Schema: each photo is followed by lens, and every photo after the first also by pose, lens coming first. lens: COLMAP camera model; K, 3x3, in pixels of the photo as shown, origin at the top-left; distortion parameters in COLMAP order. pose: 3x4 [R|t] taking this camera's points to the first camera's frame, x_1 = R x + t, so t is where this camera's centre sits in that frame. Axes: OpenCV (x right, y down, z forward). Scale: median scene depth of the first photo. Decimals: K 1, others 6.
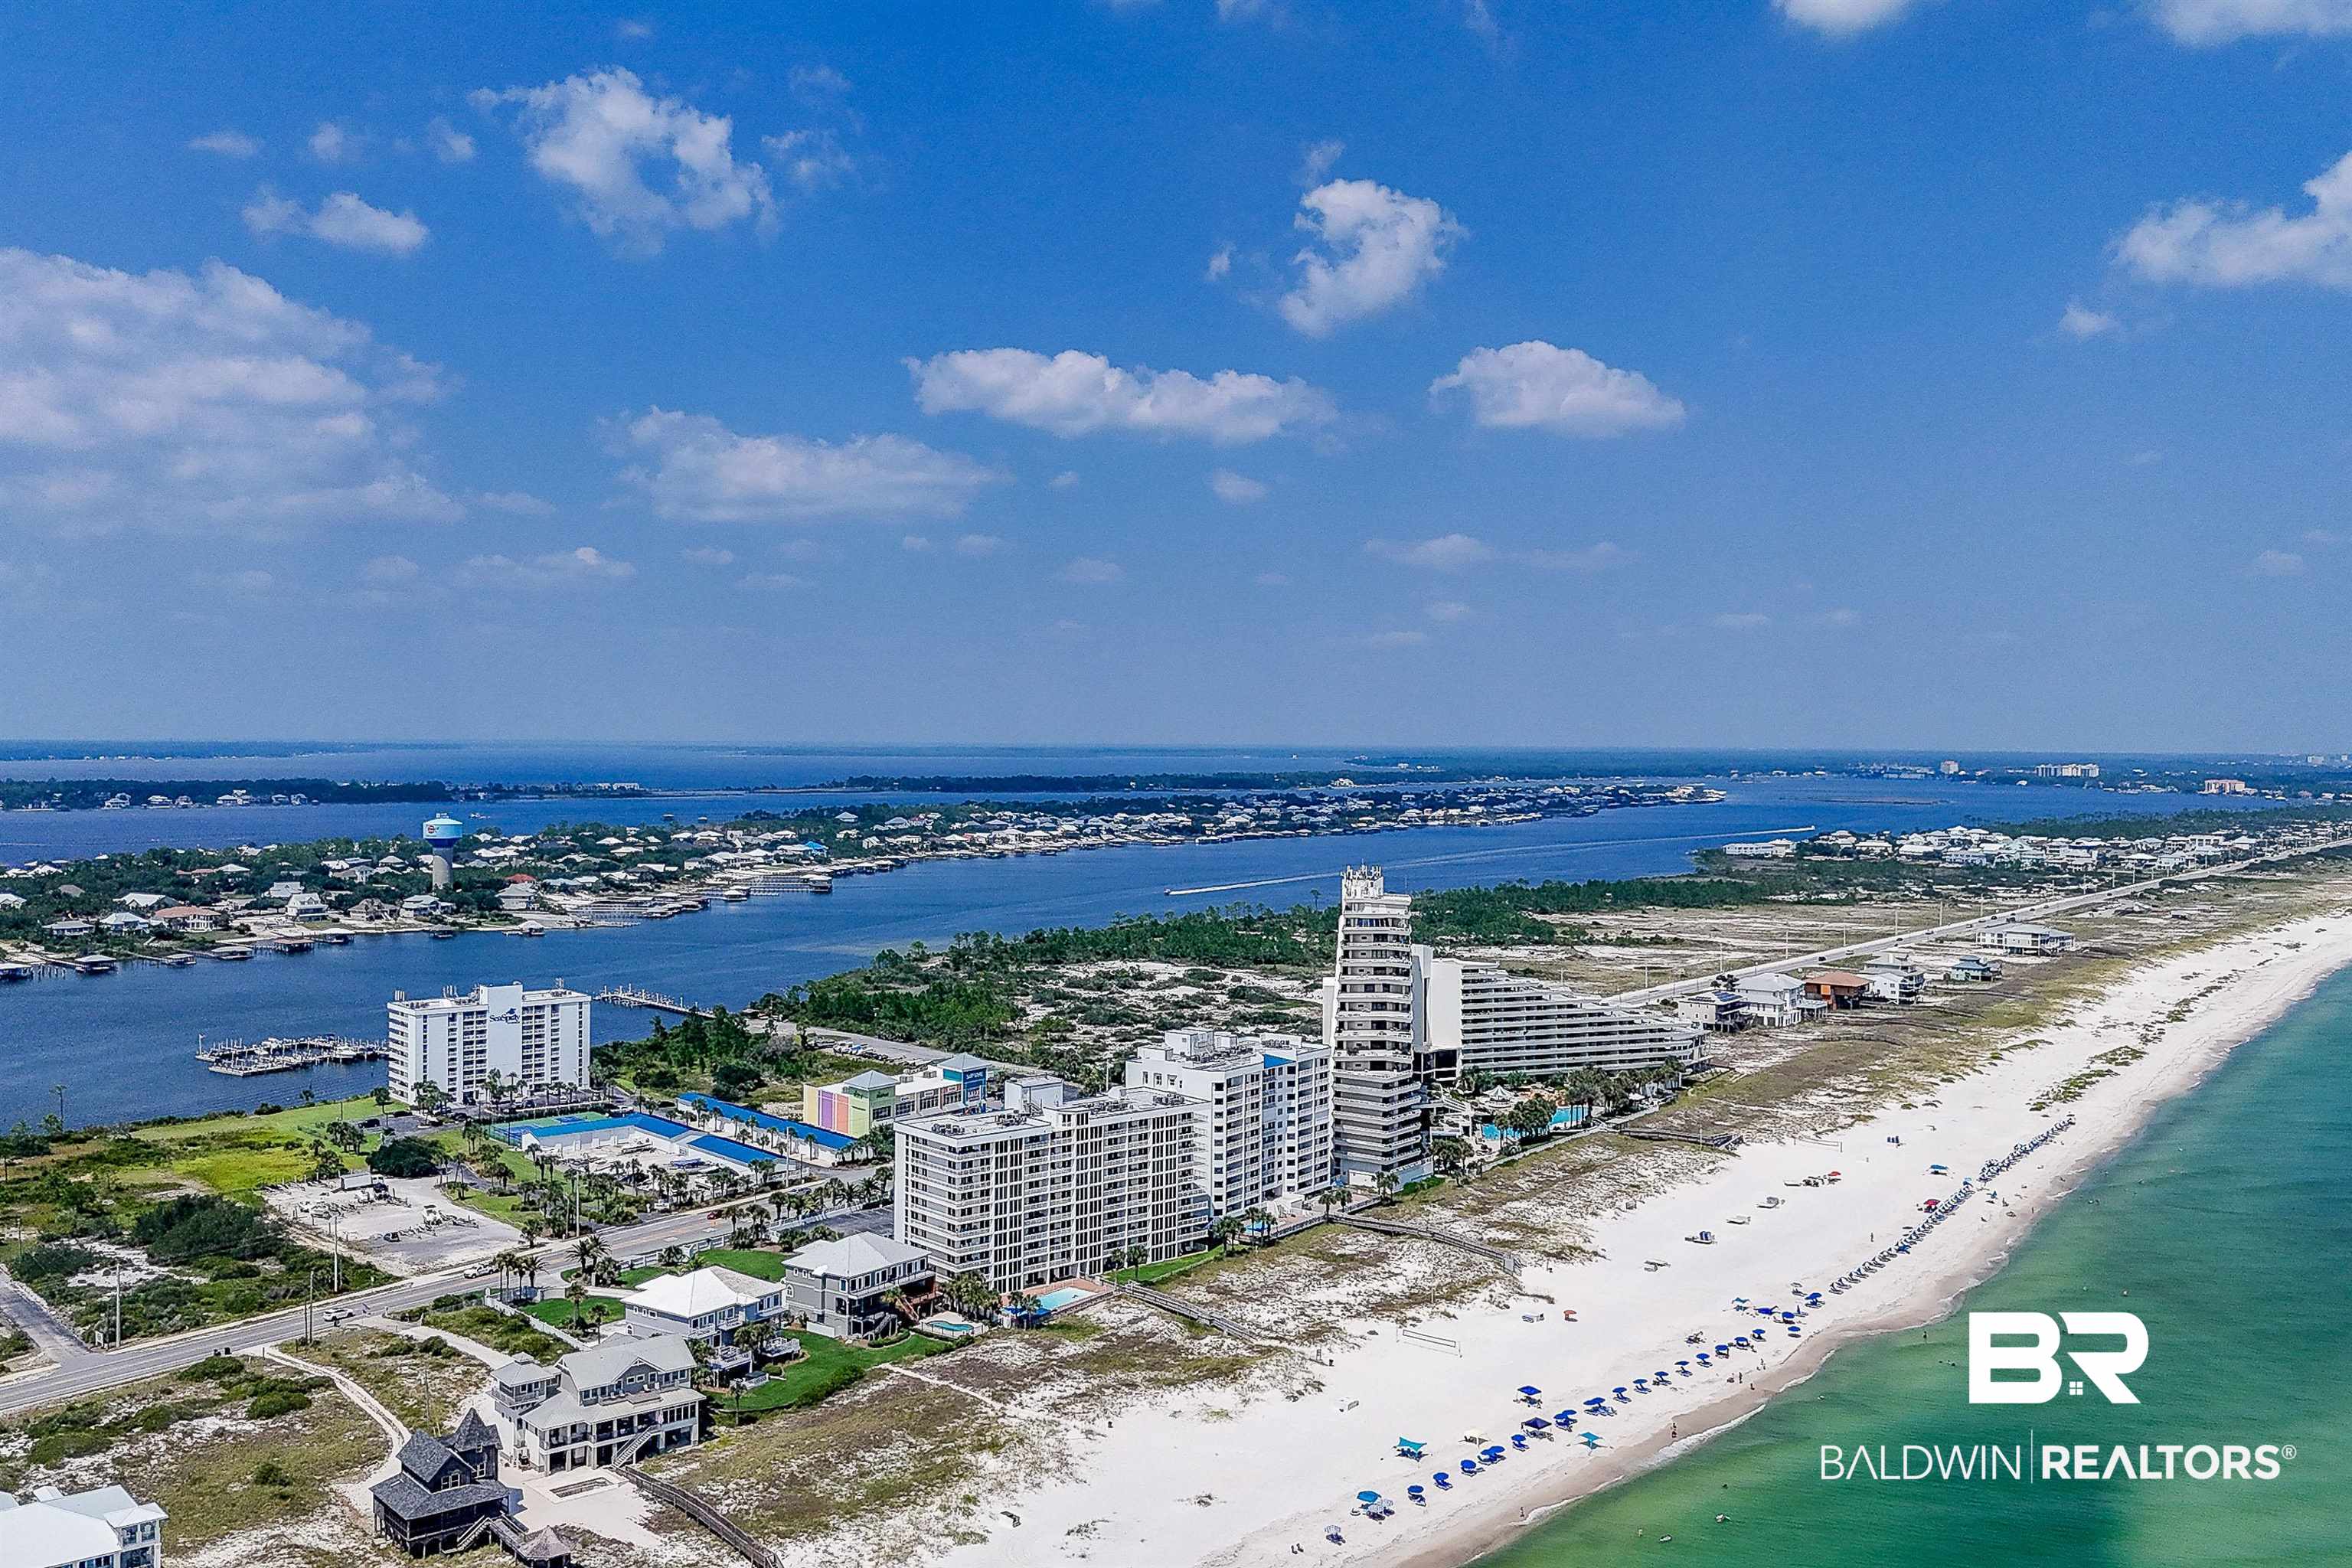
lens RADIAL K [[2080.7, 0, 1122.3], [0, 2080.7, 793.3], [0, 0, 1]] dist [0.085450, -0.100552]
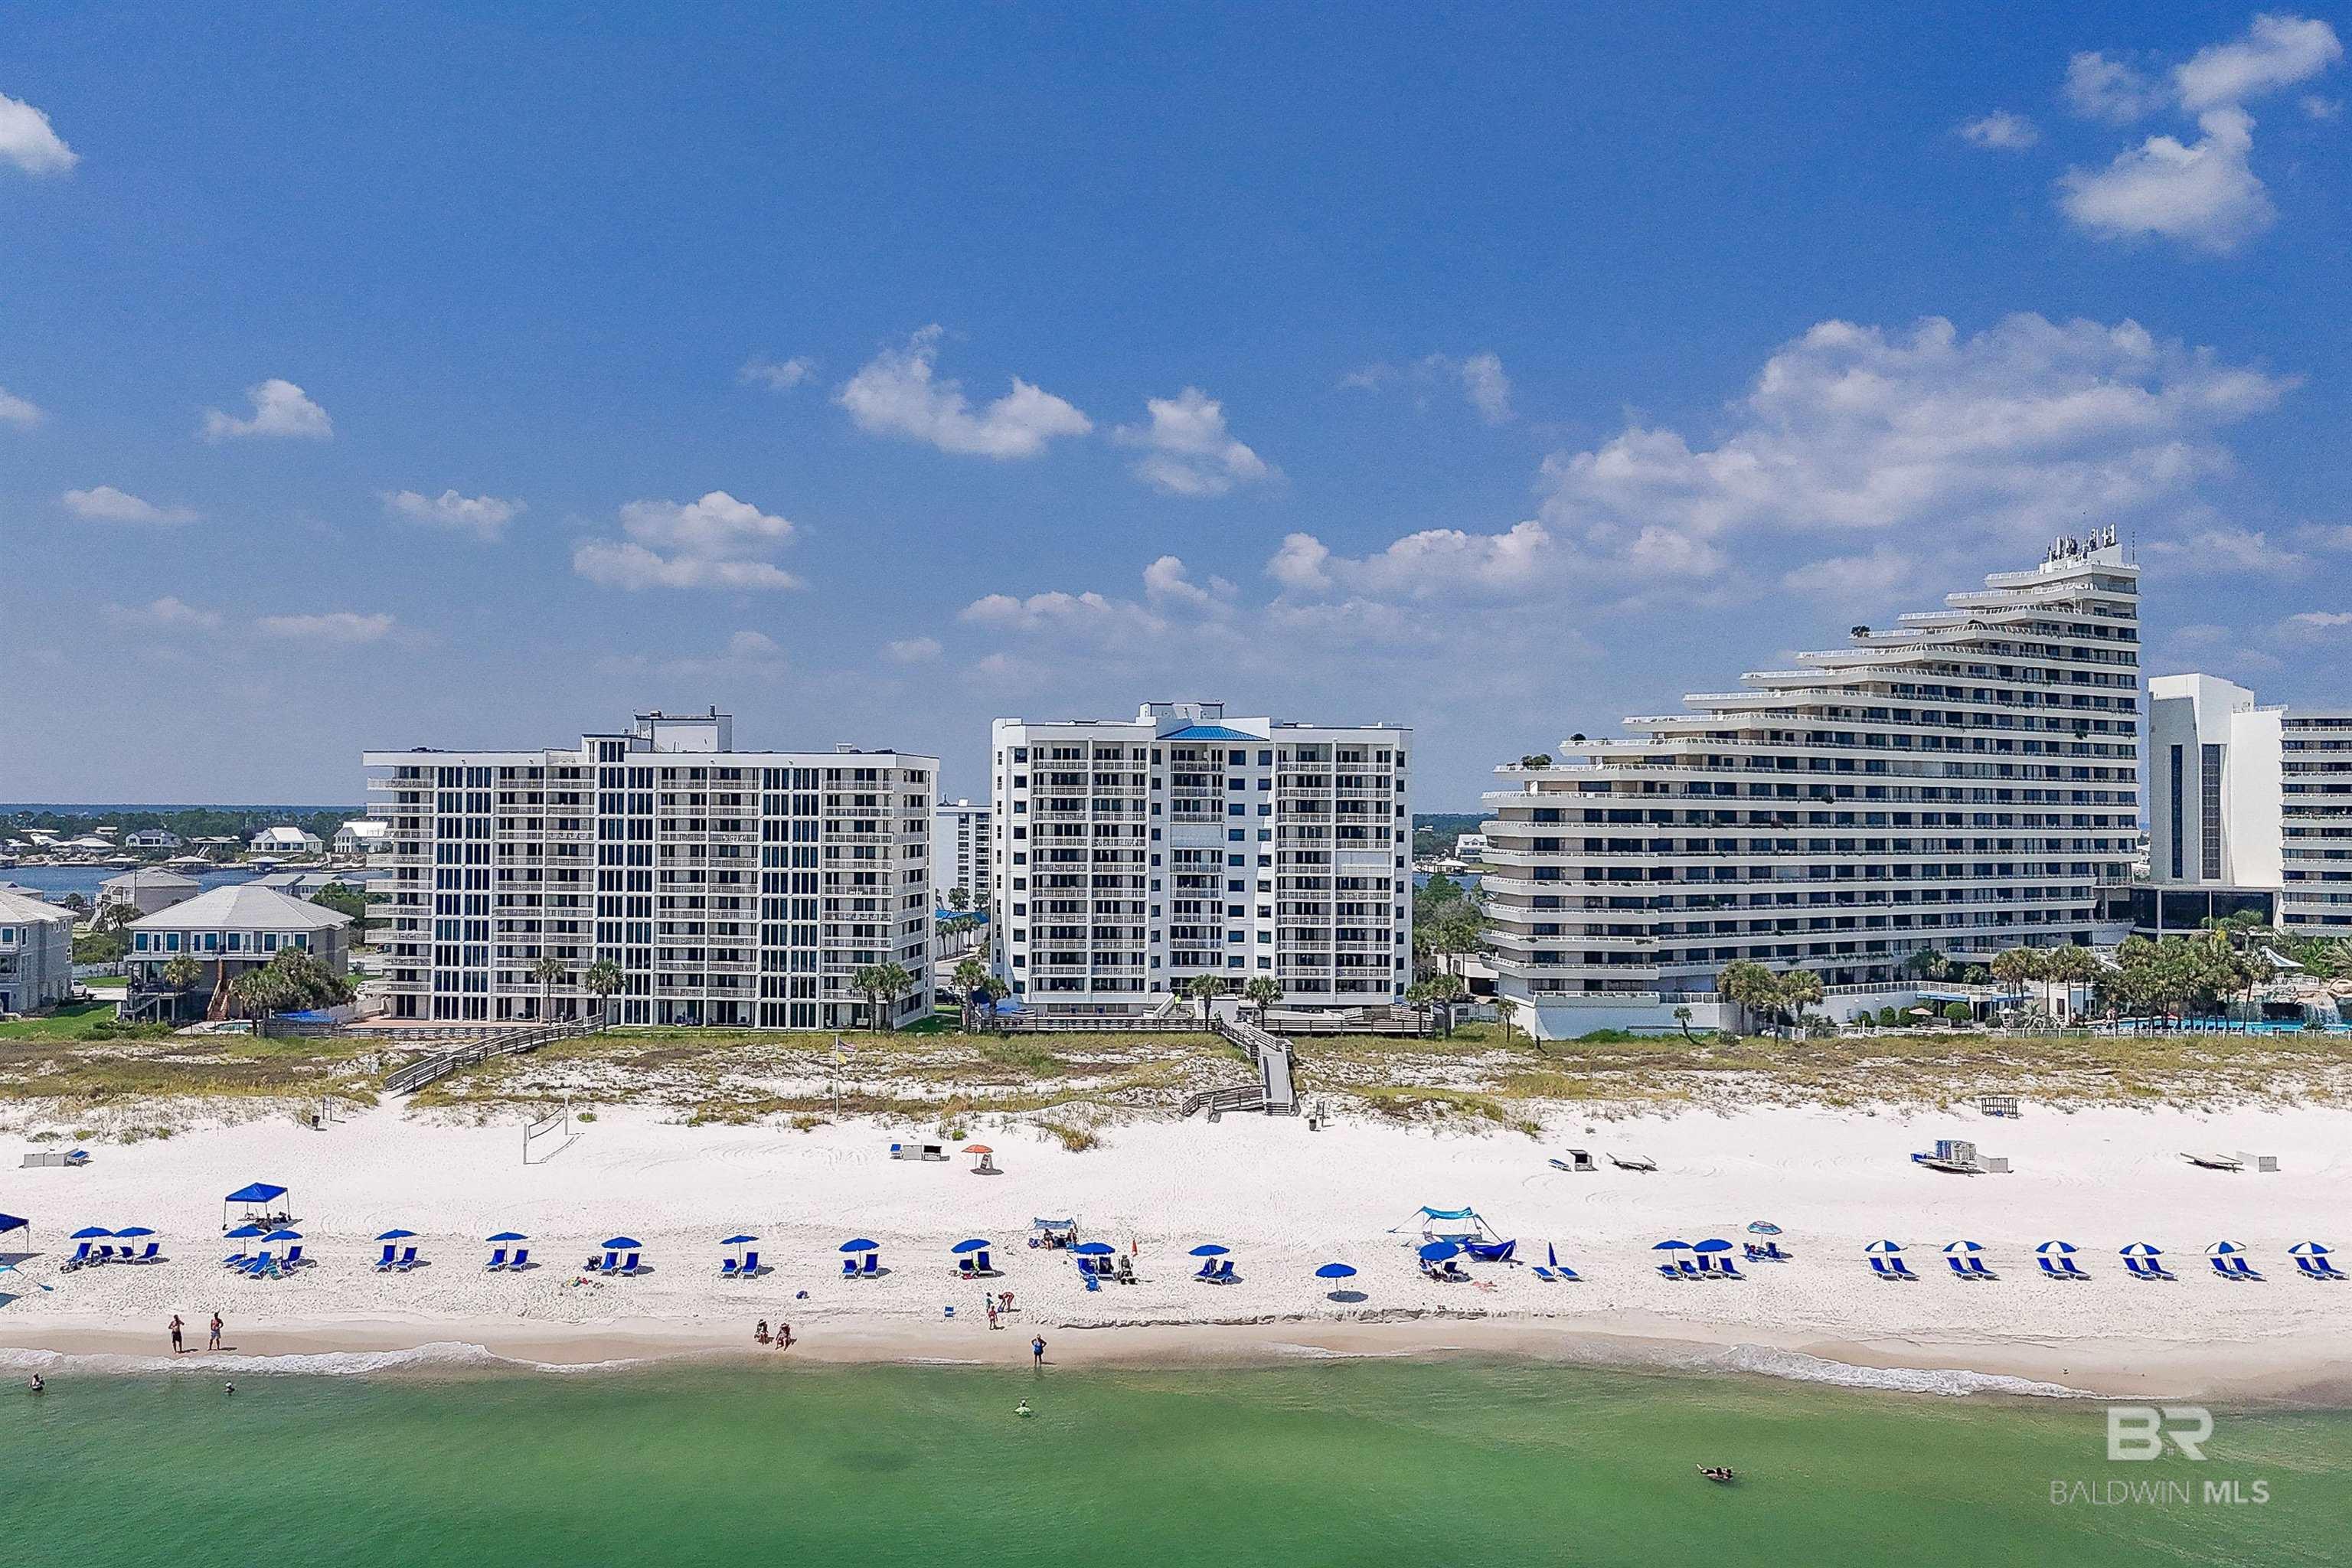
lens RADIAL K [[1997.4, 0, 1089.2], [0, 1997.4, 752.6], [0, 0, 1]] dist [0.105884, -0.187281]
pose [[0.647899, -0.017517, -0.761525, 0.279110], [-0.030643, 0.998327, -0.049036, 0.101540], [0.761110, 0.055106, 0.646278, 0.416310]]
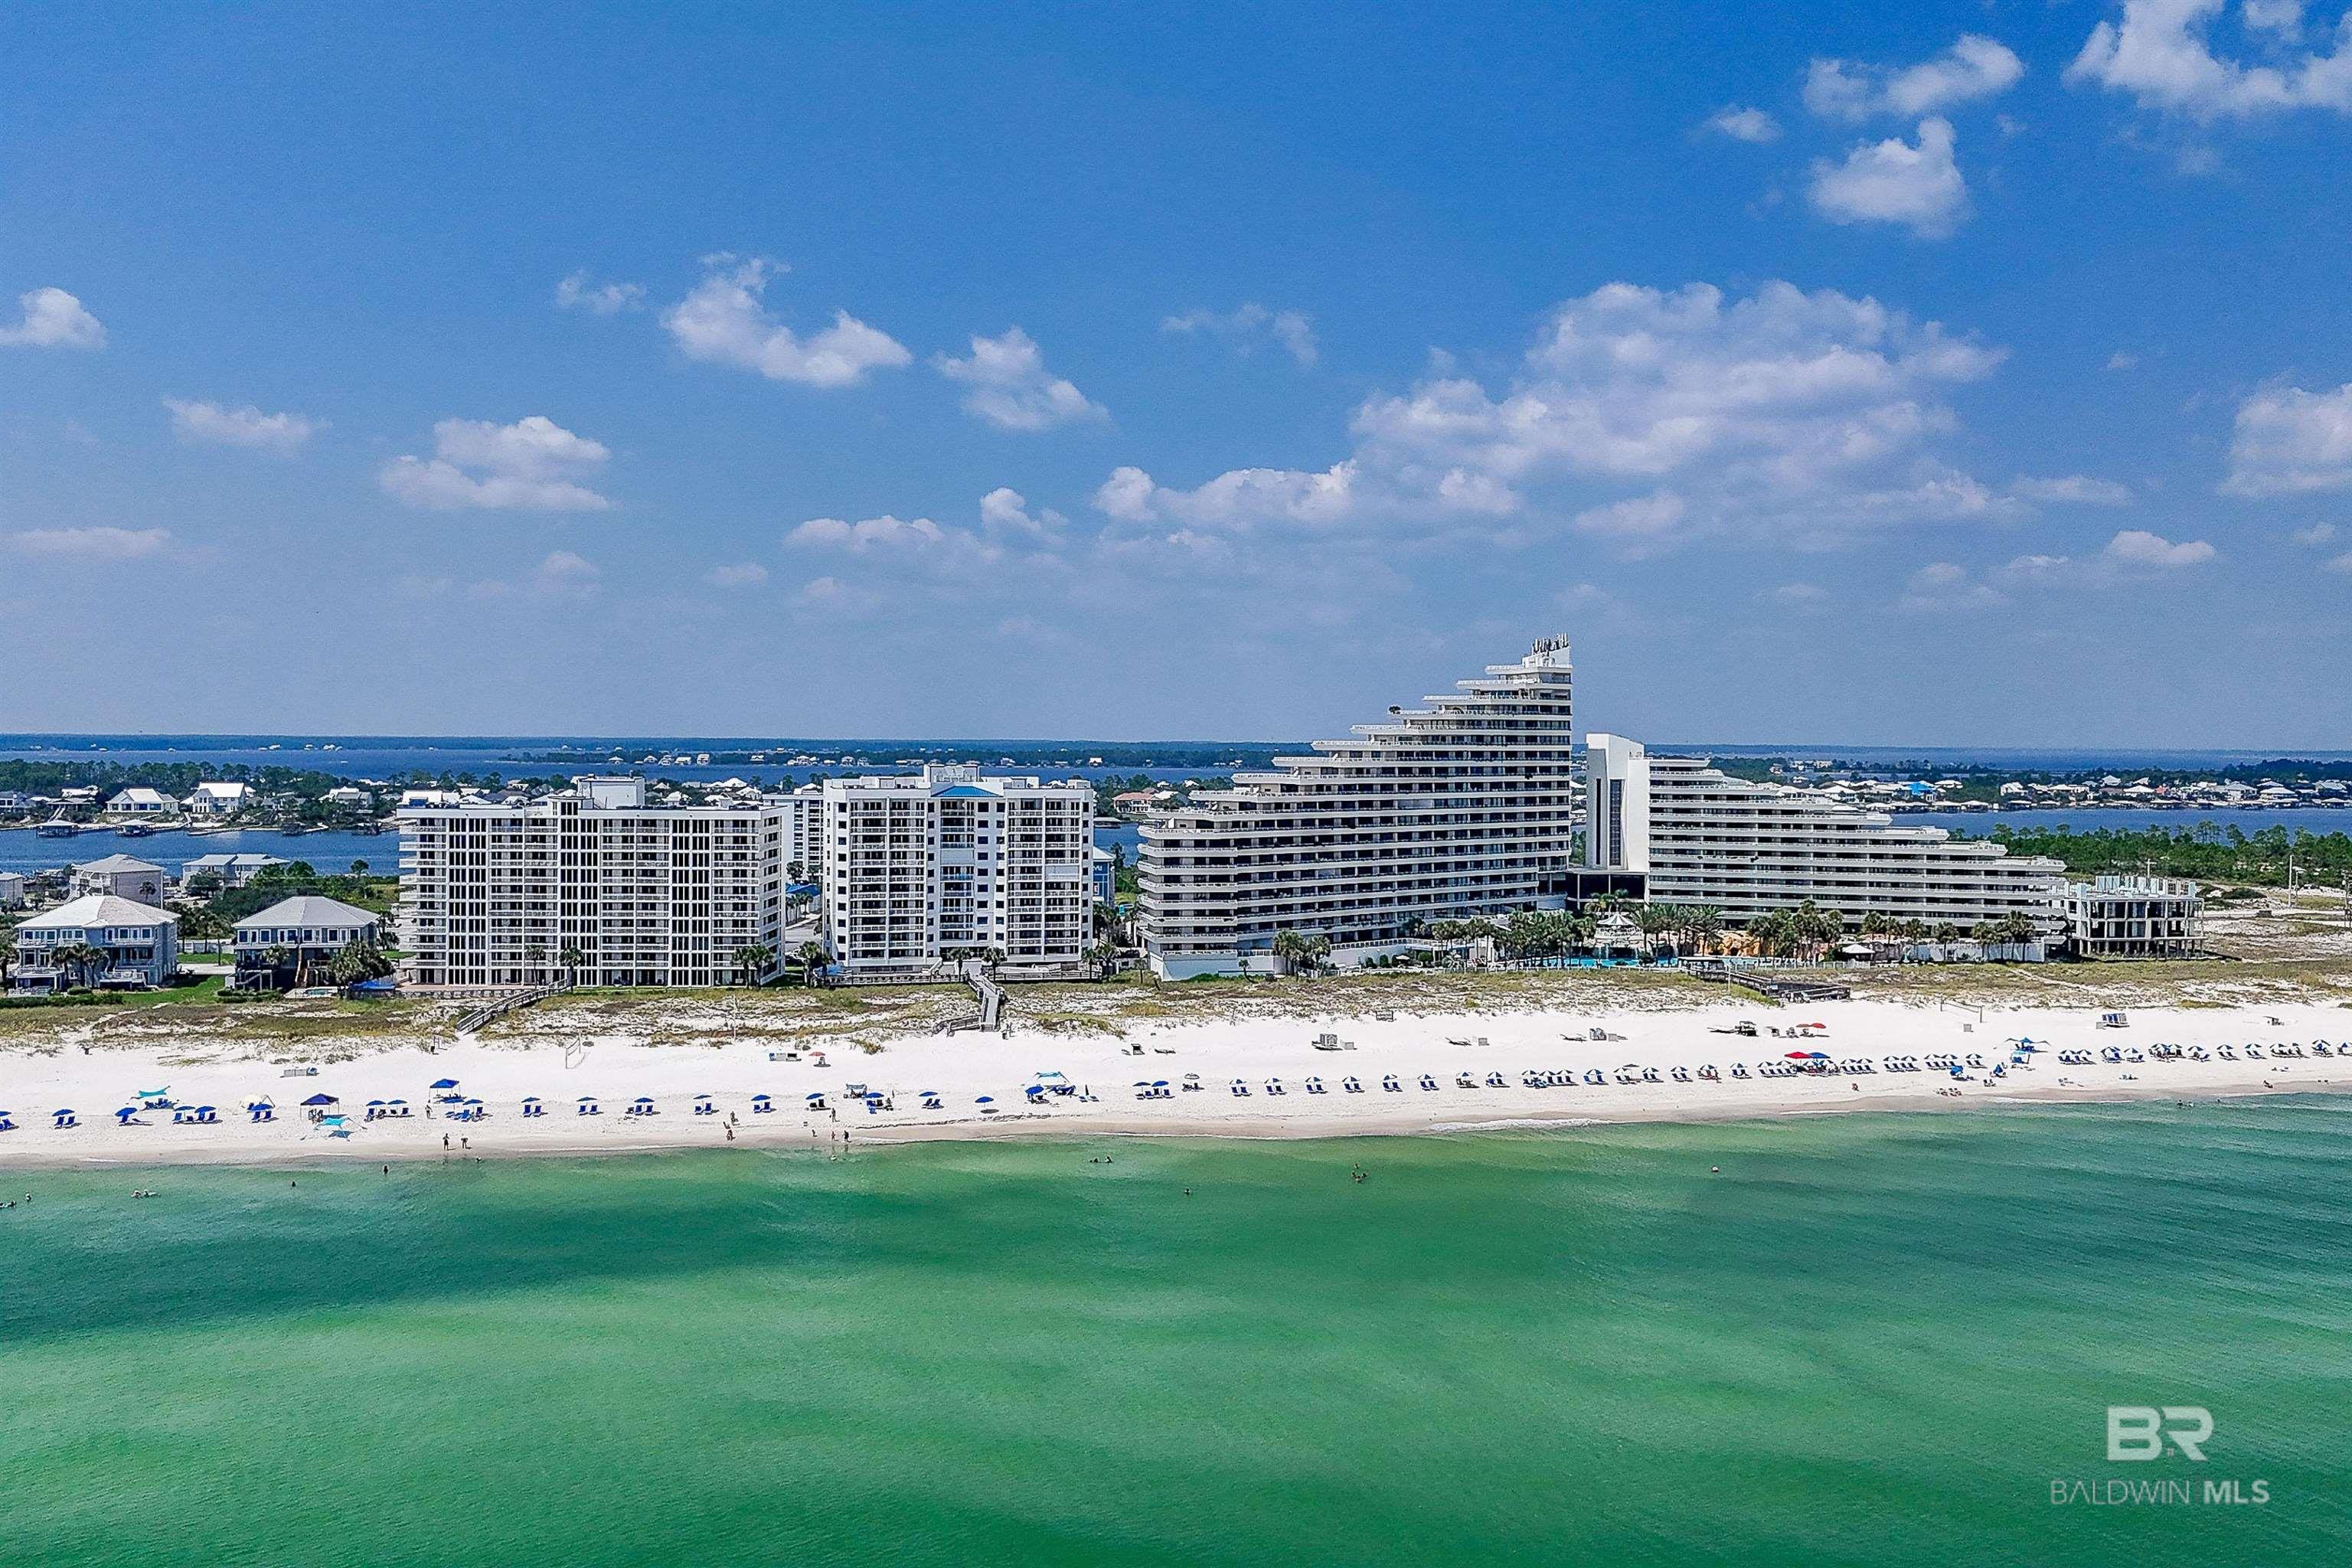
lens RADIAL K [[2051.8, 0, 1245.5], [0, 2051.8, 742.7], [0, 0, 1]] dist [0.111884, -0.223469]
pose [[0.757921, 0.008888, -0.652285, 0.440198], [-0.025163, 0.999561, -0.015618, 0.075868], [0.651860, 0.028251, 0.757813, 0.290000]]
